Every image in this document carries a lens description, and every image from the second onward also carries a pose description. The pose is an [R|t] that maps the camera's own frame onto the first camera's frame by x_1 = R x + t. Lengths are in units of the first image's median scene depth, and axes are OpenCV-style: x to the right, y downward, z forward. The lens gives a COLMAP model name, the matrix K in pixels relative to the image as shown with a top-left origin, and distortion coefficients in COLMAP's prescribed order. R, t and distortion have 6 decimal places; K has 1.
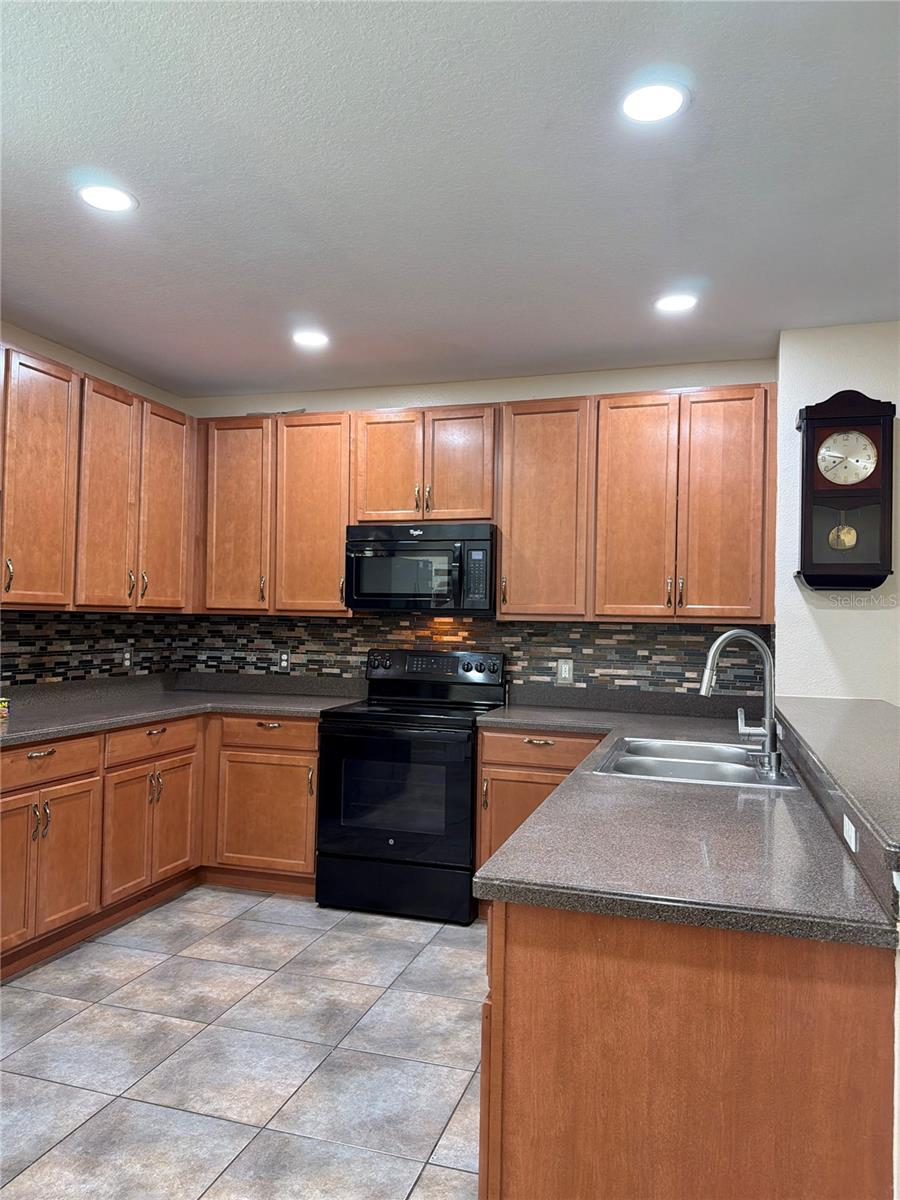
lens RADIAL K [[846.0, 0, 450.0], [0, 846.0, 600.0], [0, 0, 1]] dist [0.146168, -0.308494]
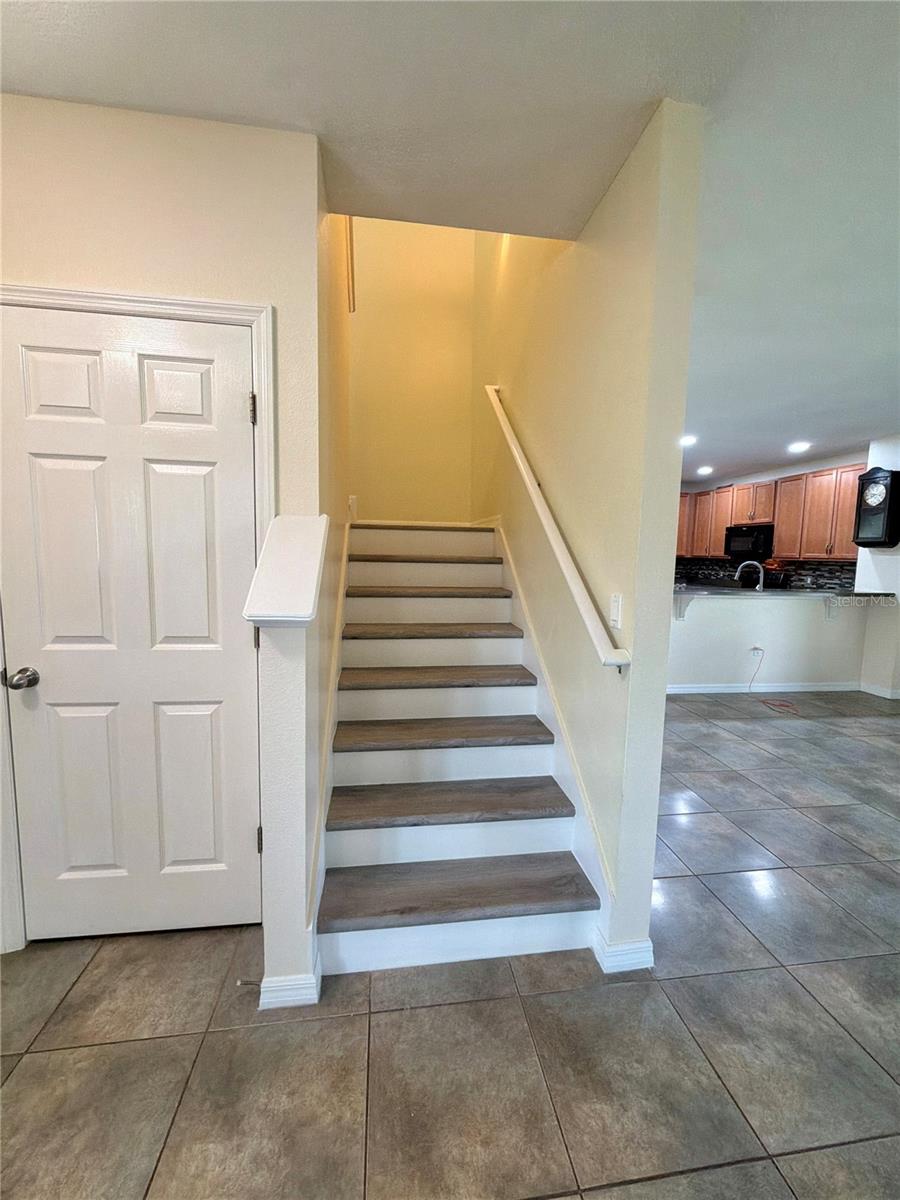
lens RADIAL K [[478.6, 0, 449.1], [0, 478.6, 598.3], [0, 0, 1]] dist [0.007189, 0.000270]
pose [[0.433159, 0.078705, -0.897875, 0.952480], [0.005466, 0.995932, 0.089937, 0.002795], [0.901301, -0.043865, 0.430967, -0.575218]]
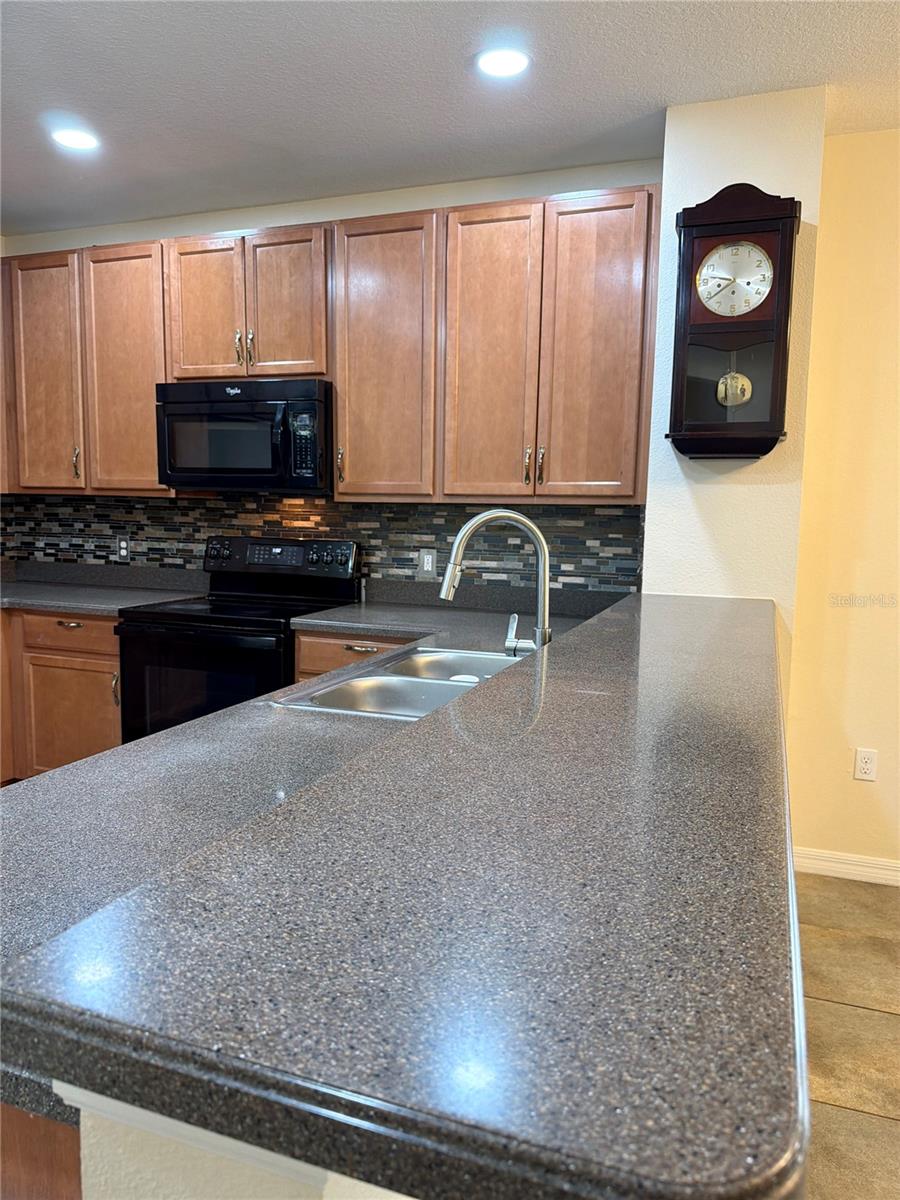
lens RADIAL K [[846.0, 0, 450.0], [0, 846.0, 600.0], [0, 0, 1]] dist [0.146168, -0.308494]
pose [[0.998666, 0.005448, -0.051342, 0.199918], [0.001326, 0.991382, 0.130999, 0.010338], [0.051613, -0.130893, 0.990052, 0.165613]]
